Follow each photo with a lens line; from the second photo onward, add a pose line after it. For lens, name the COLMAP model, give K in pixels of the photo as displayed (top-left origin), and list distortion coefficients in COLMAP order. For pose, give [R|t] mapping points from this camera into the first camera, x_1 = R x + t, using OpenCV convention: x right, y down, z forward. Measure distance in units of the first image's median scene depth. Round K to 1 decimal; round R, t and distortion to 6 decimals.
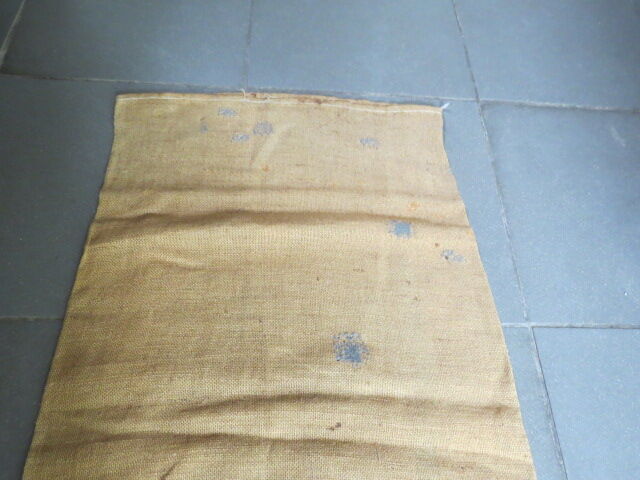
lens RADIAL K [[449.5, 0, 317.6], [0, 449.5, 254.1], [0, 0, 1]] dist [0.000634, 0.003142]
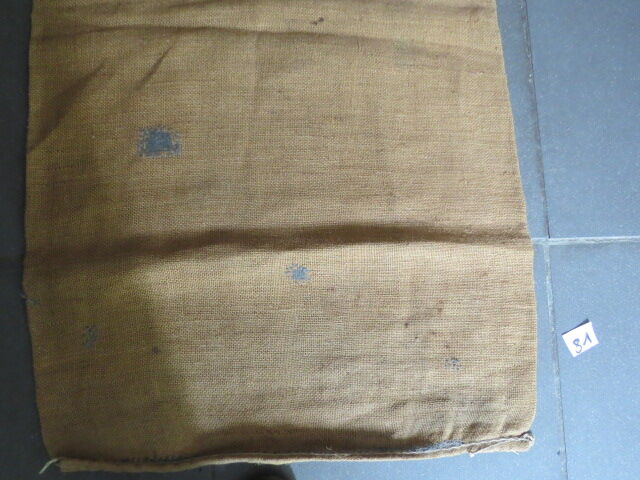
lens RADIAL K [[449.5, 0, 317.6], [0, 449.5, 254.1], [0, 0, 1]] dist [0.000634, 0.003142]
pose [[0.999687, -0.025027, -0.000109, 0.023325], [0.023694, 0.945027, 0.326131, 0.529394], [-0.008059, -0.326032, 0.945324, -0.161202]]
